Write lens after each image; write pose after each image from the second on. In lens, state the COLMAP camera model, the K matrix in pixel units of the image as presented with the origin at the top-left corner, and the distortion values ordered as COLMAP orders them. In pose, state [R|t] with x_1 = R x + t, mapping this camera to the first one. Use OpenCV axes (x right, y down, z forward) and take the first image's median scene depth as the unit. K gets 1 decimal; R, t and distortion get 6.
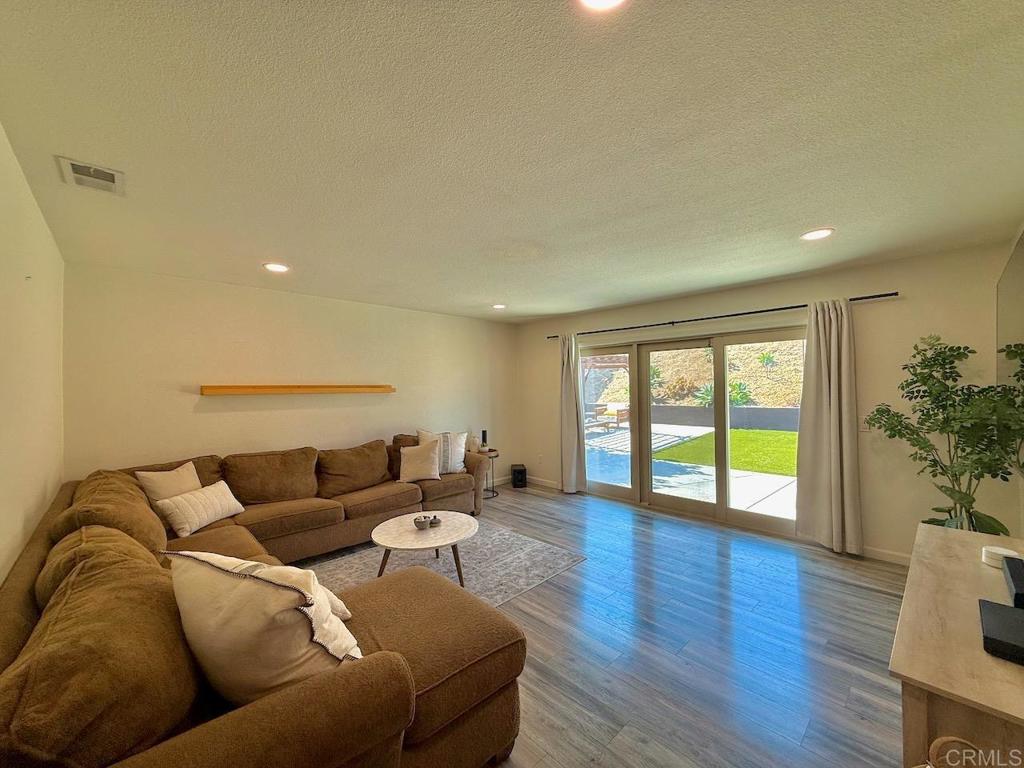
lens RADIAL K [[410.3, 0, 515.0], [0, 410.3, 378.0], [0, 0, 1]] dist [0.002056, 0.000294]
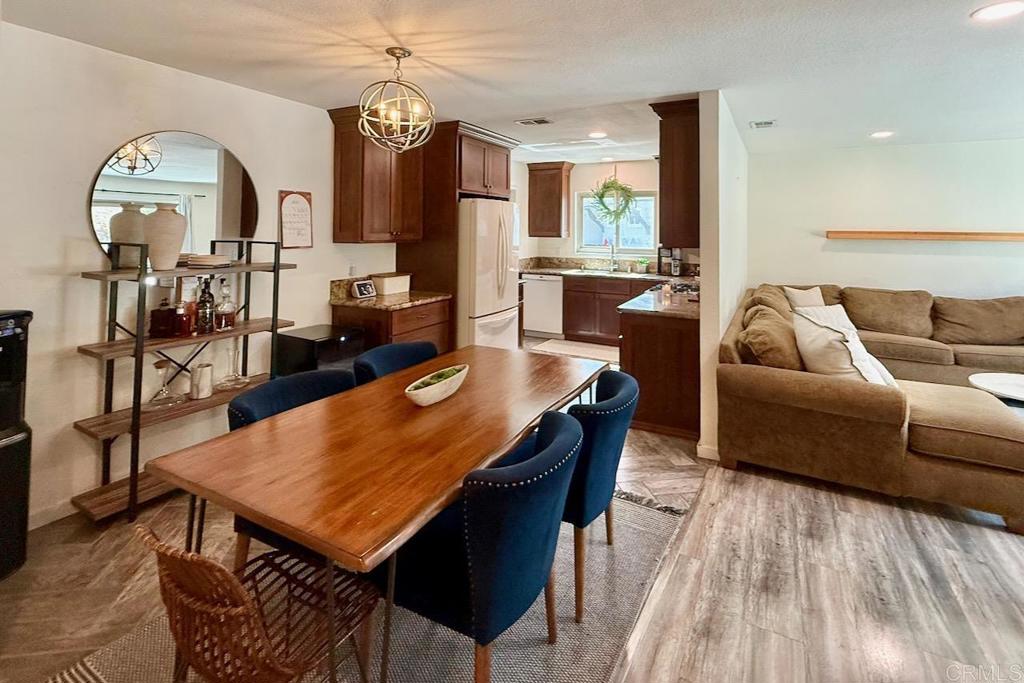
lens RADIAL K [[474.5, 0, 516.0], [0, 474.5, 230.3], [0, 0, 1]] dist [-0.000163, 0.000061]
pose [[0.295932, 0.016297, -0.955070, 0.382790], [0.006997, 0.999791, 0.019228, -0.019105], [0.955183, -0.012373, 0.295756, -0.387662]]
